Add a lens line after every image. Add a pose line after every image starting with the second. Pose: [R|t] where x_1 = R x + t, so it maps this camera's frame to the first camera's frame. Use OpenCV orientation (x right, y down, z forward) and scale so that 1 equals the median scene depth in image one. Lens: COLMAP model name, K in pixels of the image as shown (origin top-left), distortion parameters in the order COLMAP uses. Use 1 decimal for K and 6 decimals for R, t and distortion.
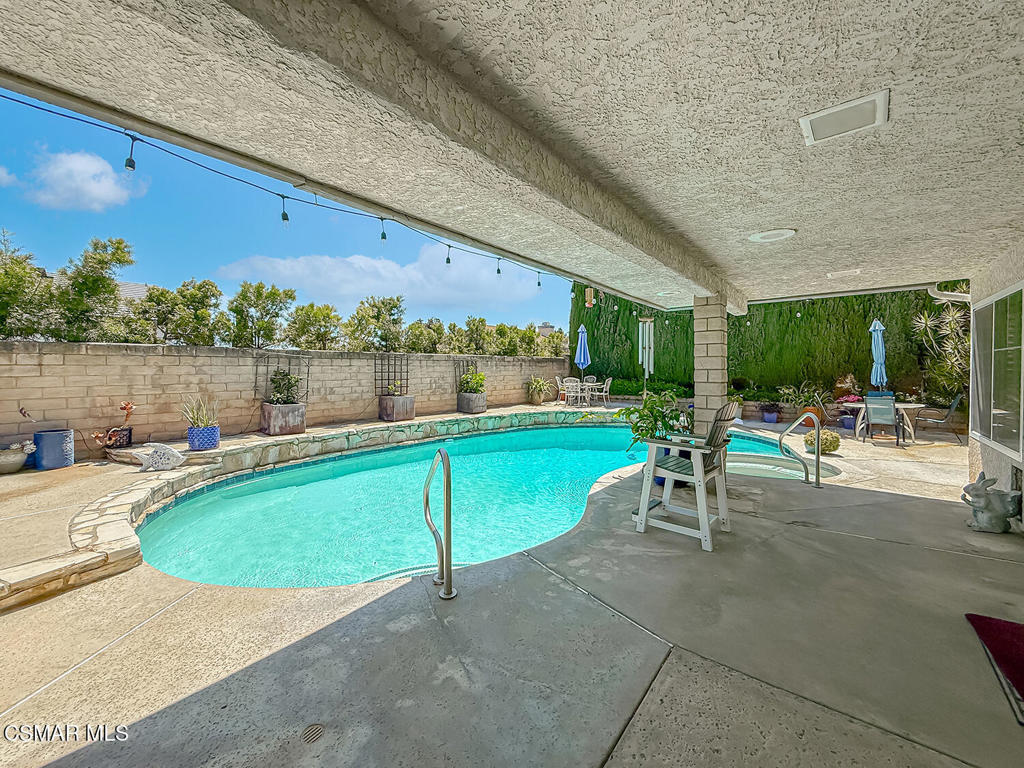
lens RADIAL K [[408.5, 0, 512.0], [0, 408.5, 384.0], [0, 0, 1]] dist [-0.001609, -0.000053]
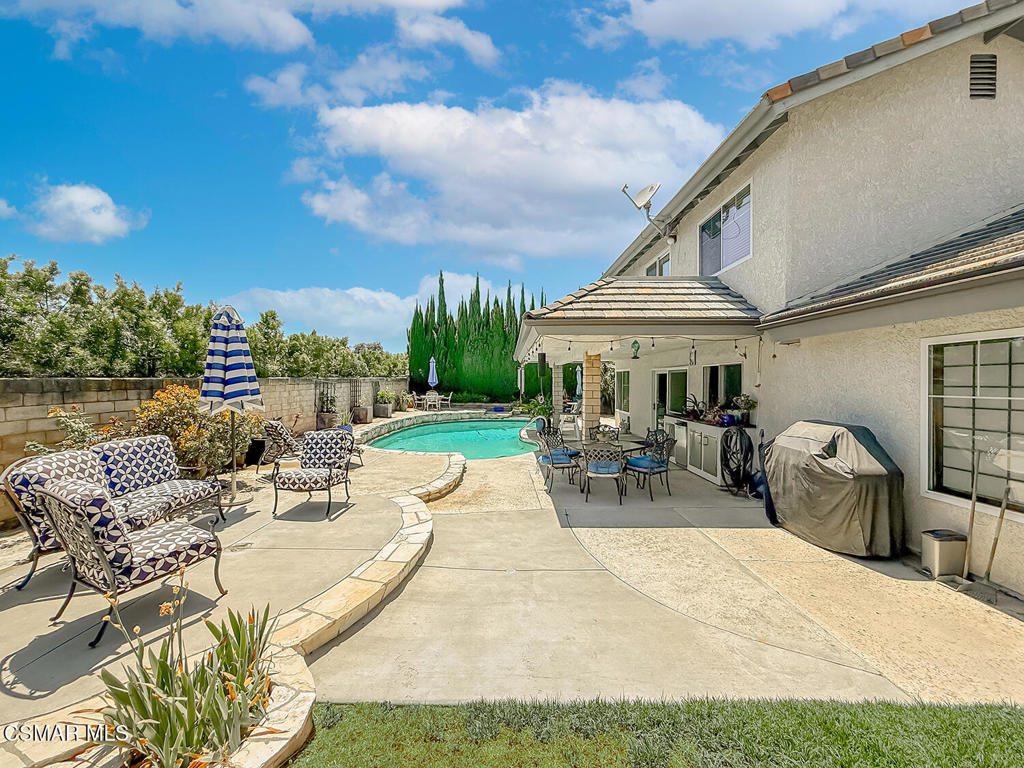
lens RADIAL K [[408.5, 0, 512.0], [0, 408.5, 384.0], [0, 0, 1]] dist [-0.001609, -0.000053]
pose [[0.767668, 0.011518, 0.640744, -0.695764], [0.002557, 0.999775, -0.021036, -0.014399], [-0.640842, 0.017788, 0.767466, -0.411052]]
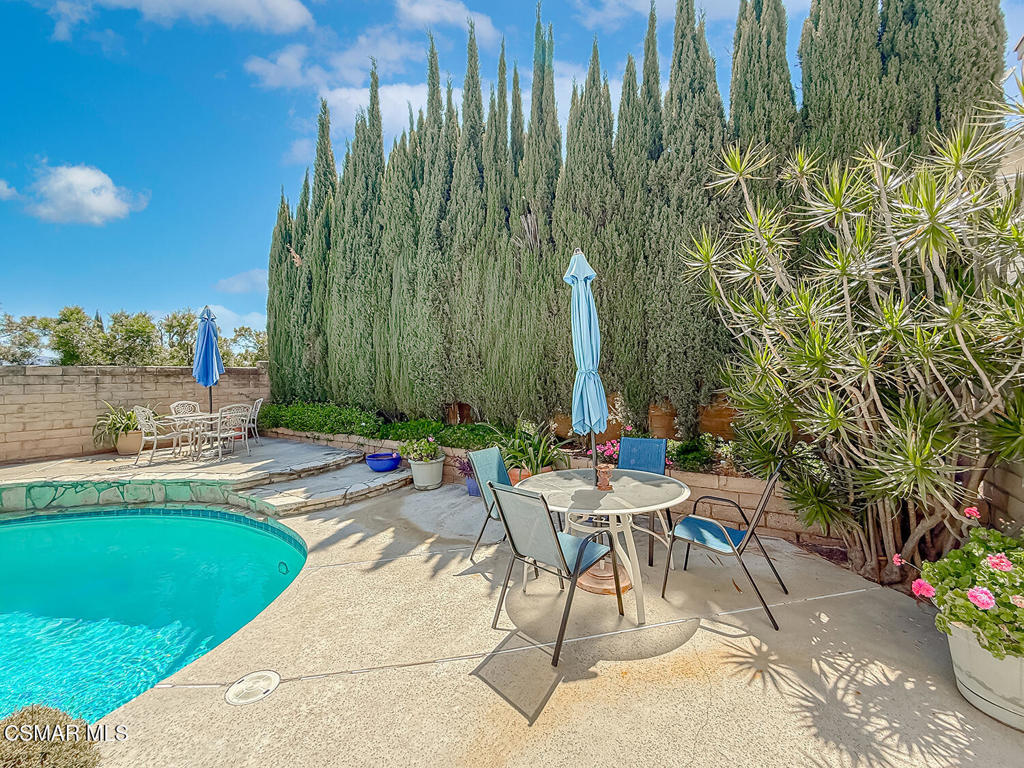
lens RADIAL K [[408.5, 0, 512.0], [0, 408.5, 384.0], [0, 0, 1]] dist [-0.001609, -0.000053]
pose [[0.997316, -0.017090, 0.071199, 0.662020], [0.018719, 0.999577, -0.022271, -0.026800], [-0.070788, 0.023544, 0.997213, 0.528877]]
